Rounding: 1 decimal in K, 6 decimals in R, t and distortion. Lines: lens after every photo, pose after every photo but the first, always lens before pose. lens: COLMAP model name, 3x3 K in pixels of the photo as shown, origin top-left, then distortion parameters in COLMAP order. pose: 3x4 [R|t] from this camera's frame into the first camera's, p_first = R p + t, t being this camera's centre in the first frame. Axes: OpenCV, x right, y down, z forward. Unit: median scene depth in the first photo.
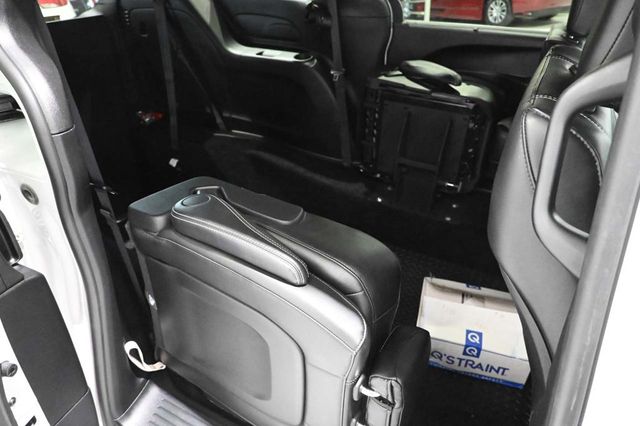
lens RADIAL K [[426.5, 0, 320.0], [0, 426.5, 213.0], [0, 0, 1]] dist [-0.000698, -0.001962]
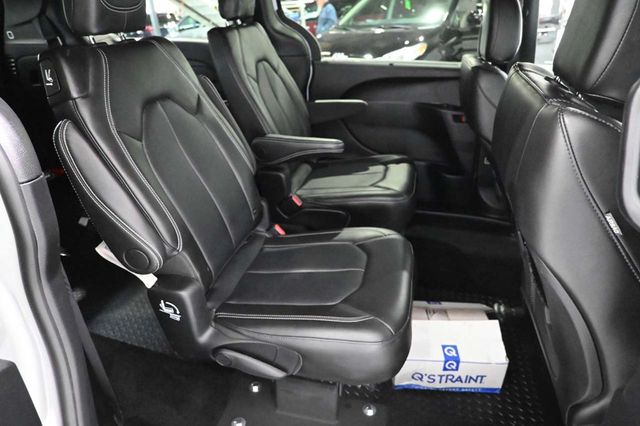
lens RADIAL K [[426.5, 0, 320.0], [0, 426.5, 213.0], [0, 0, 1]] dist [-0.000698, -0.001962]
pose [[0.965310, -0.113899, 0.234954, -0.137792], [0.136131, 0.987404, -0.080633, 0.006494], [-0.222810, 0.109821, 0.968656, 0.048858]]
